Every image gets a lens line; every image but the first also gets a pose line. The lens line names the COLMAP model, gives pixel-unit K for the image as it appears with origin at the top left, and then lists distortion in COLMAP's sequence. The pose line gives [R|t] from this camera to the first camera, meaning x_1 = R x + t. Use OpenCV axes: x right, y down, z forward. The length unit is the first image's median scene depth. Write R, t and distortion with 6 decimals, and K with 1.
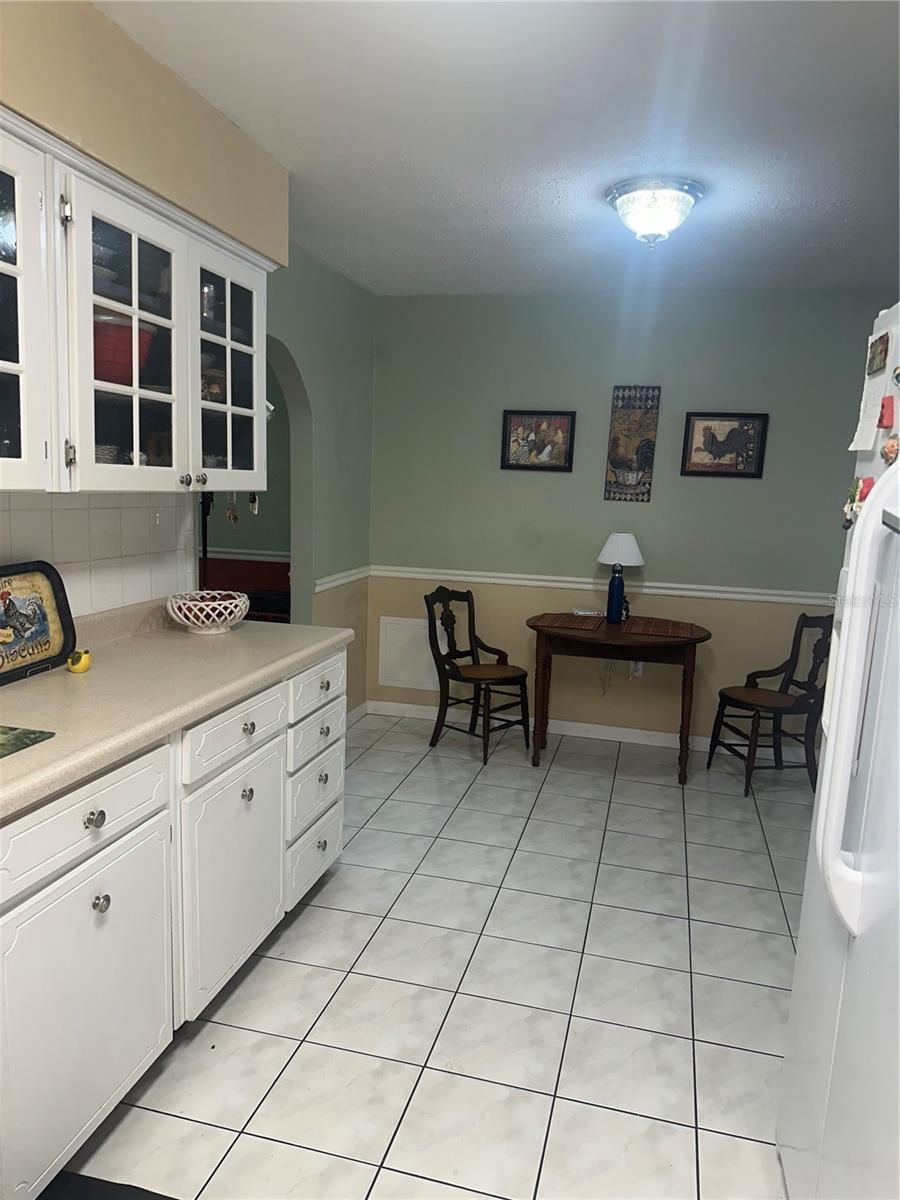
lens RADIAL K [[854.6, 0, 450.6], [0, 854.6, 597.2], [0, 0, 1]] dist [0.026431, -0.013578]
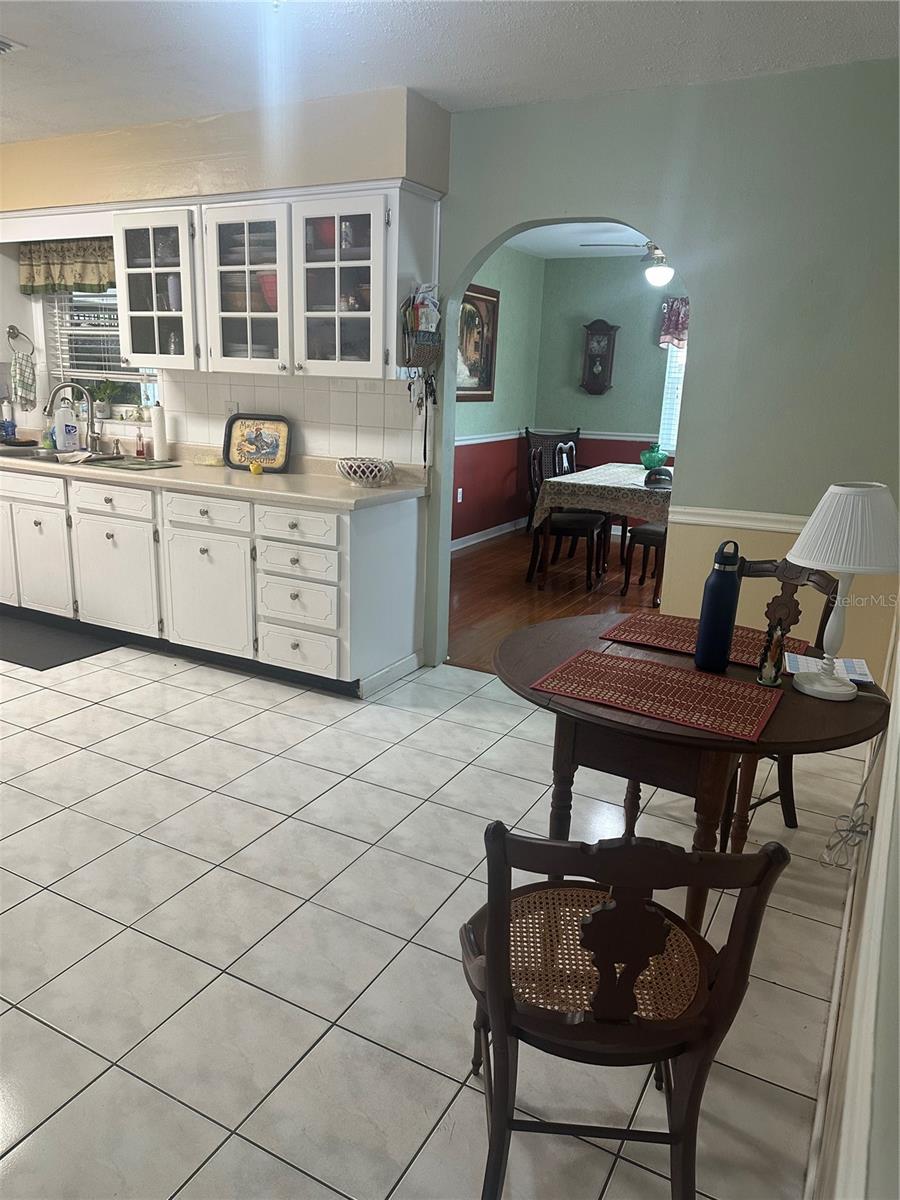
lens RADIAL K [[854.6, 0, 446.7], [0, 854.6, 608.4], [0, 0, 1]] dist [0.026431, -0.013578]
pose [[-0.238557, 0.205425, -0.949153, 1.262889], [-0.176351, 0.951957, 0.250356, -0.170331], [0.954982, 0.227109, -0.190869, 1.774952]]
